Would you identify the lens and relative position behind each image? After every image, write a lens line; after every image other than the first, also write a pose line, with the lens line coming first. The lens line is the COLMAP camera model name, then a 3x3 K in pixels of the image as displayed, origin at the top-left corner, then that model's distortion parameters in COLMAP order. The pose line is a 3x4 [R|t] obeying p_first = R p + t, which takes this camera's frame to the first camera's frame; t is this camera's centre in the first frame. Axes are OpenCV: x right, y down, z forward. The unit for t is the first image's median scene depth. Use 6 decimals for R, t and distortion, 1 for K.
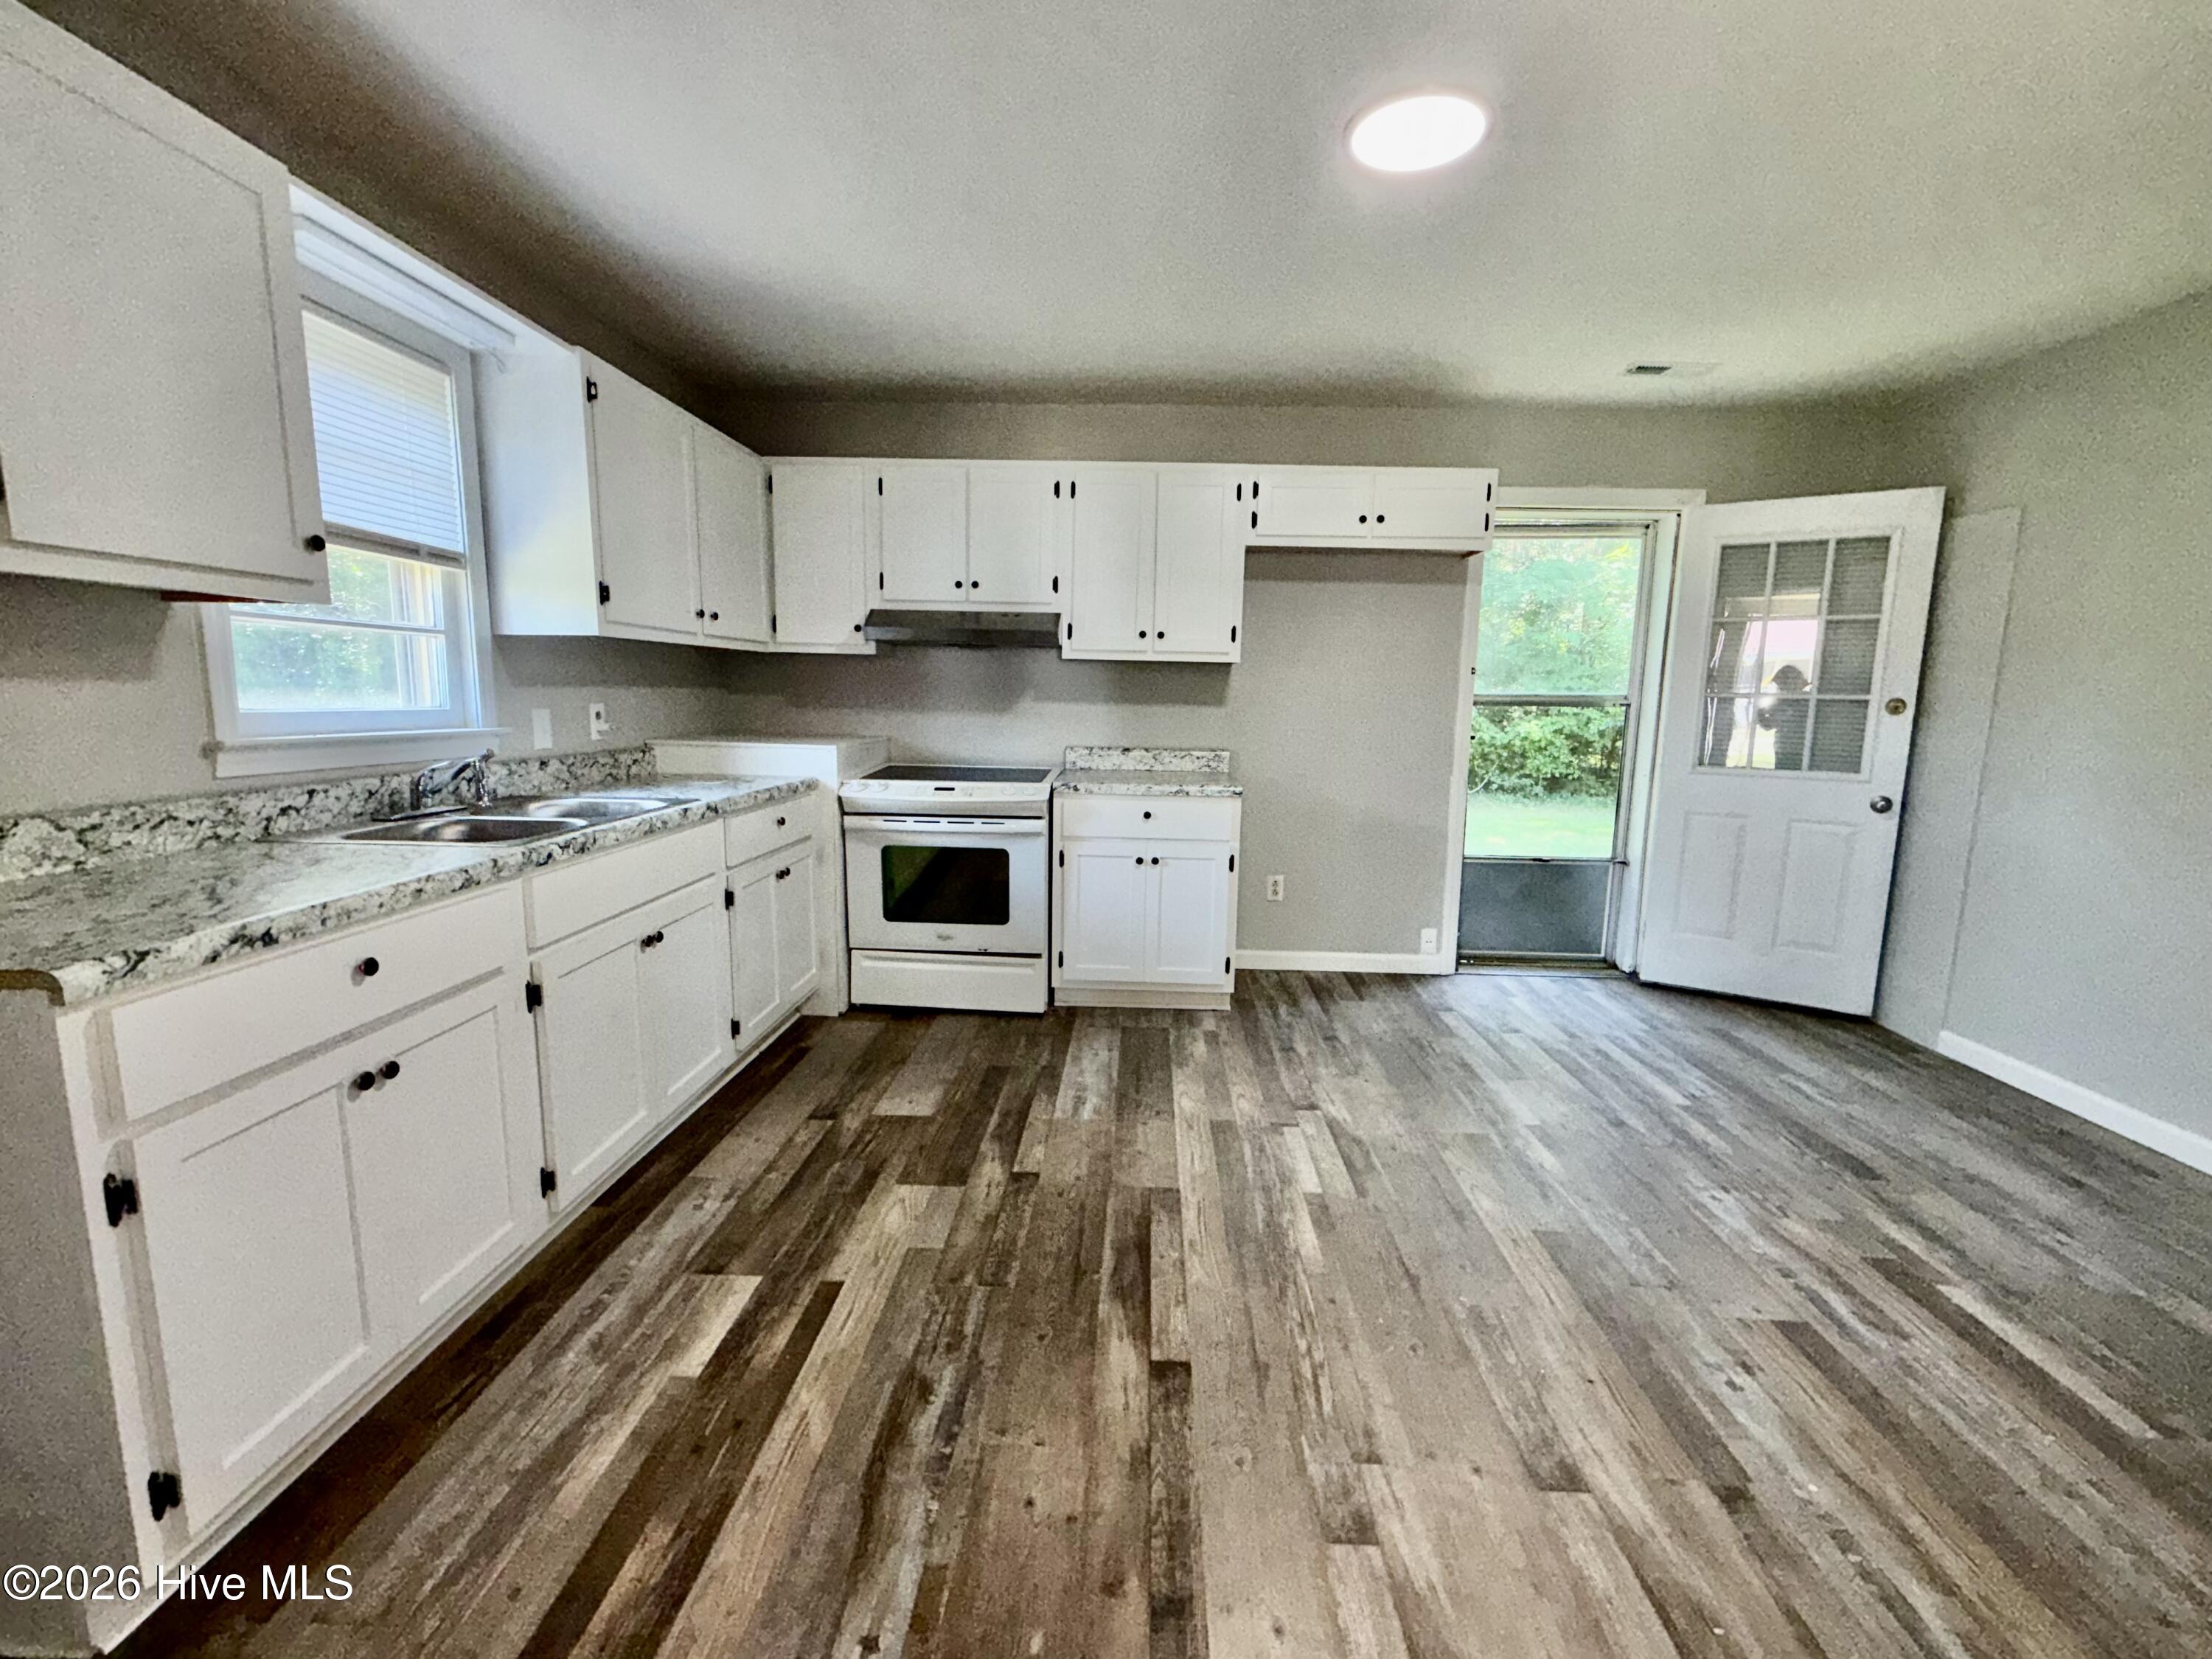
lens RADIAL K [[980.3, 0, 1114.6], [0, 980.3, 839.0], [0, 0, 1]] dist [0.004027, 0.001429]
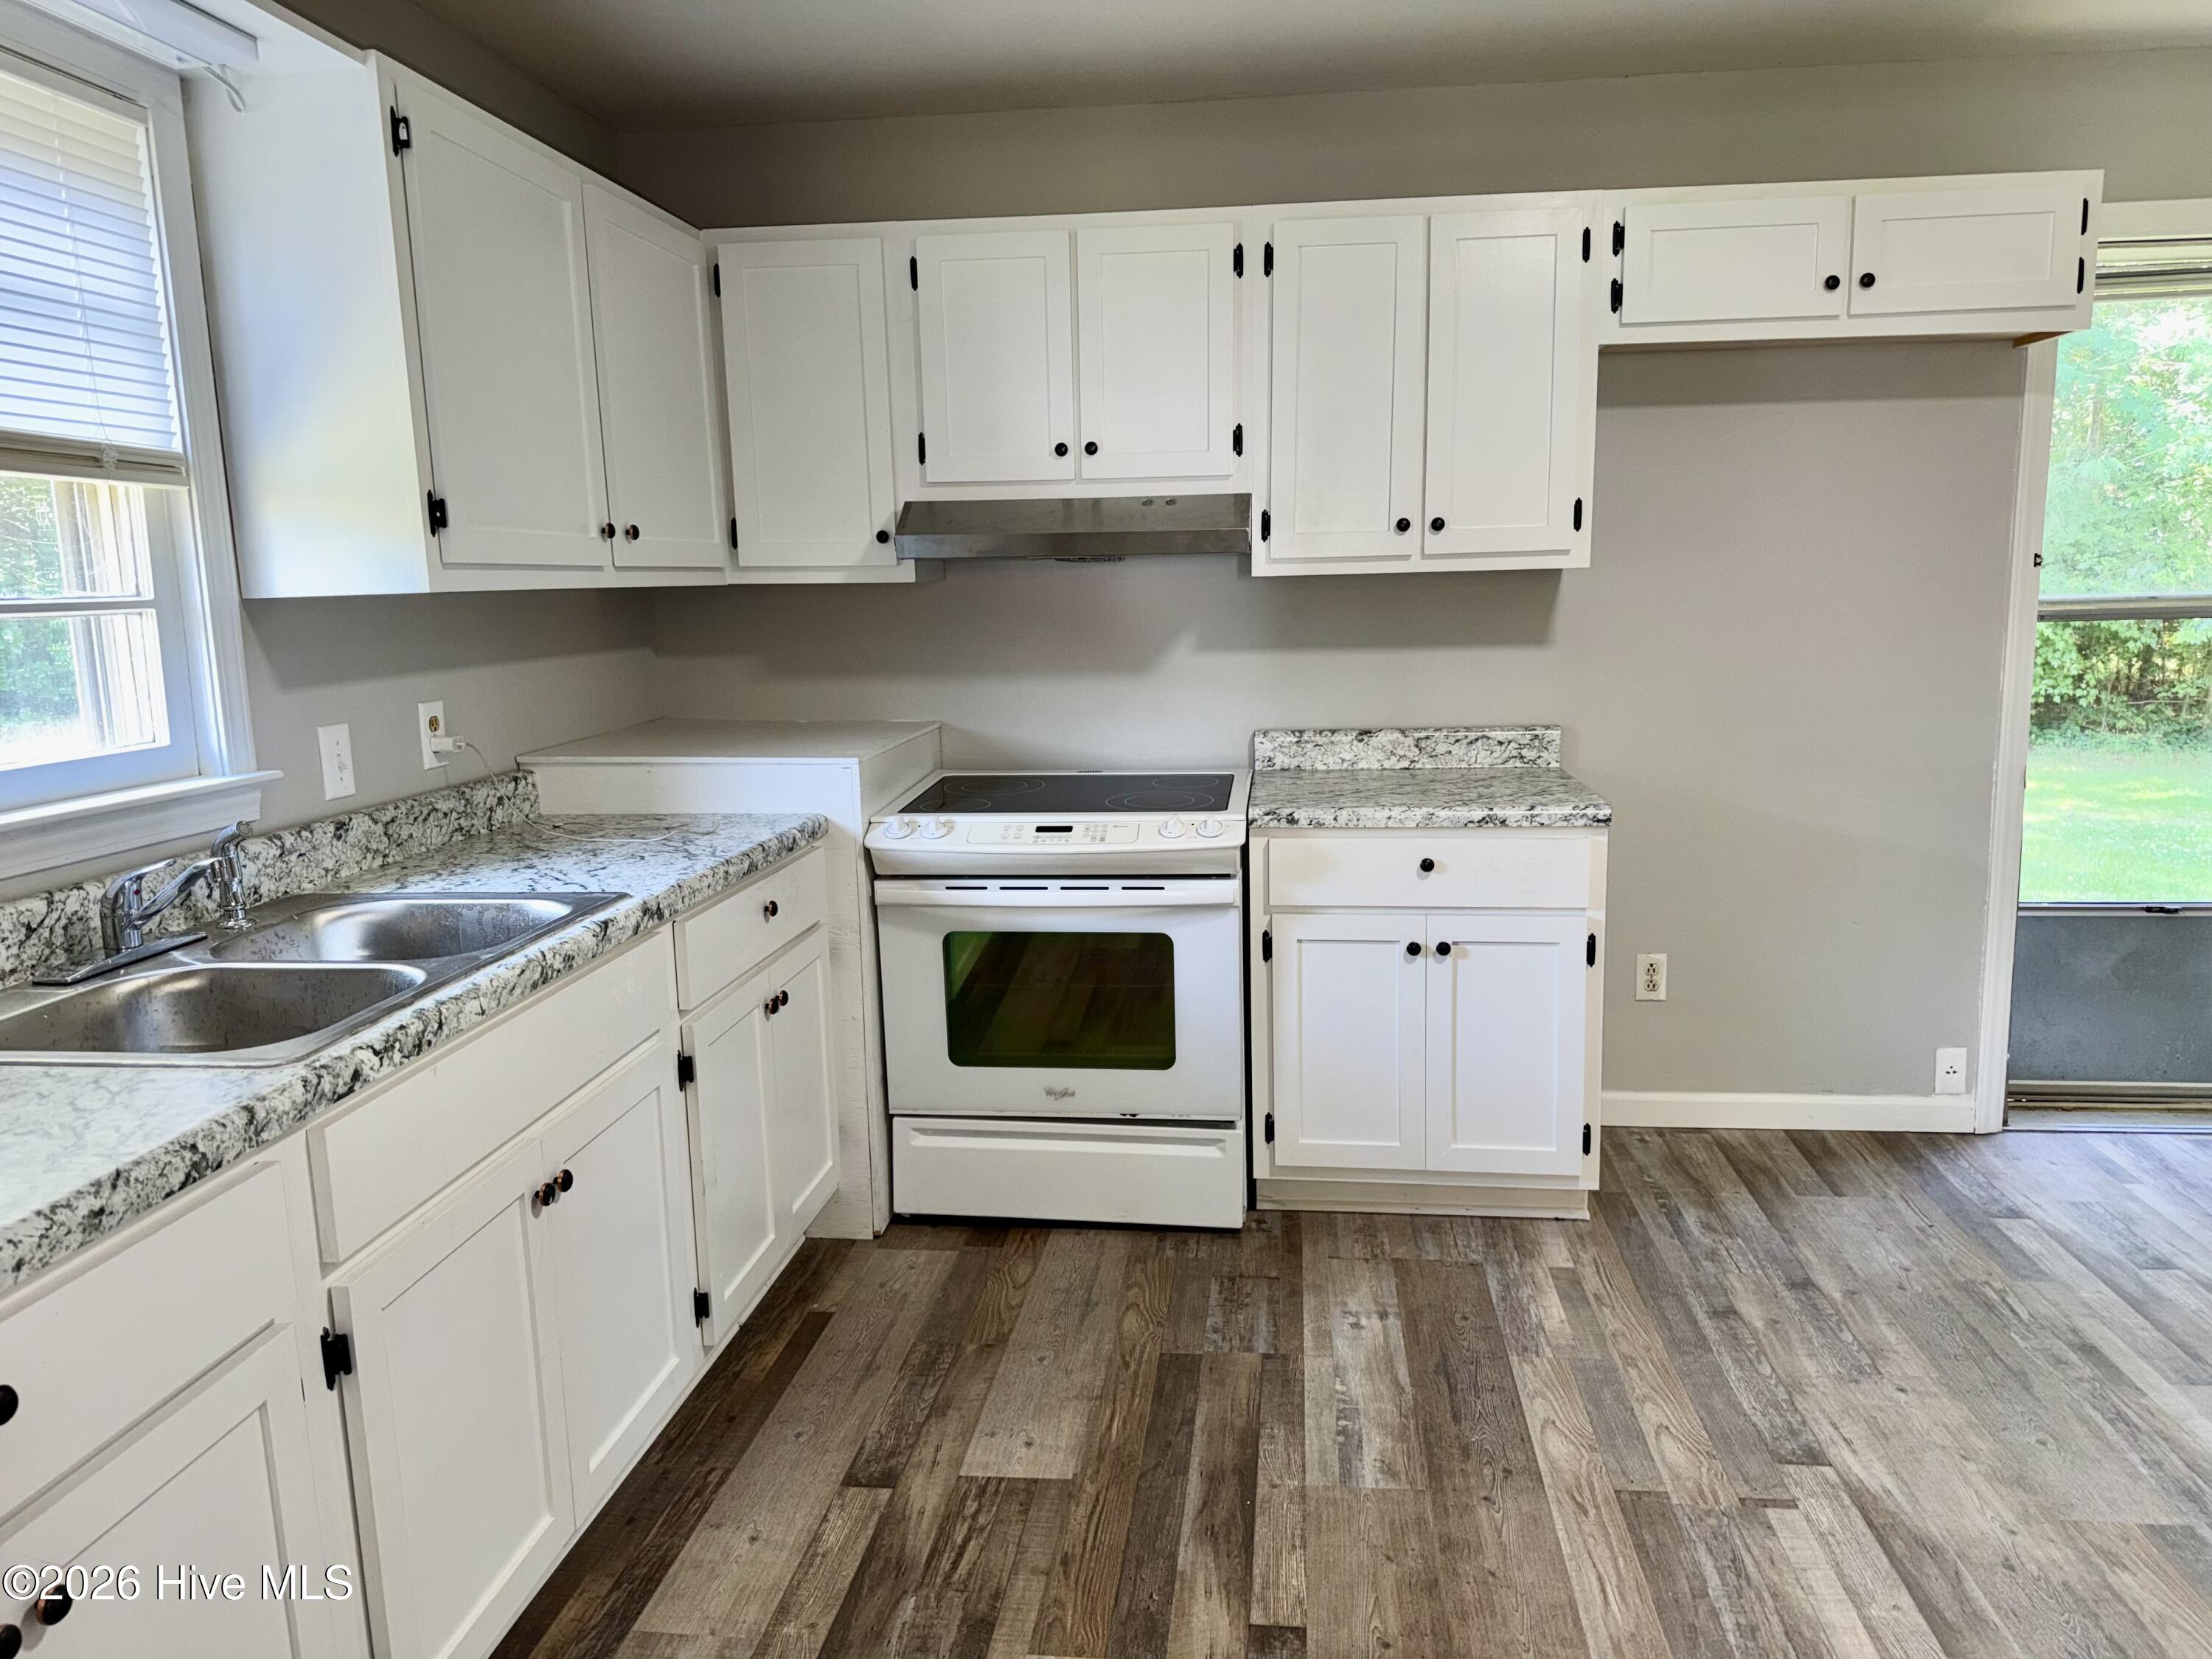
lens RADIAL K [[1576.5, 0, 1113.4], [0, 1576.5, 835.9], [0, 0, 1]] dist [0.046421, -0.057277]
pose [[0.996284, -0.029031, -0.081089, -0.076982], [0.030575, 0.999373, 0.017869, -0.069189], [0.080519, -0.020282, 0.996547, 0.143154]]
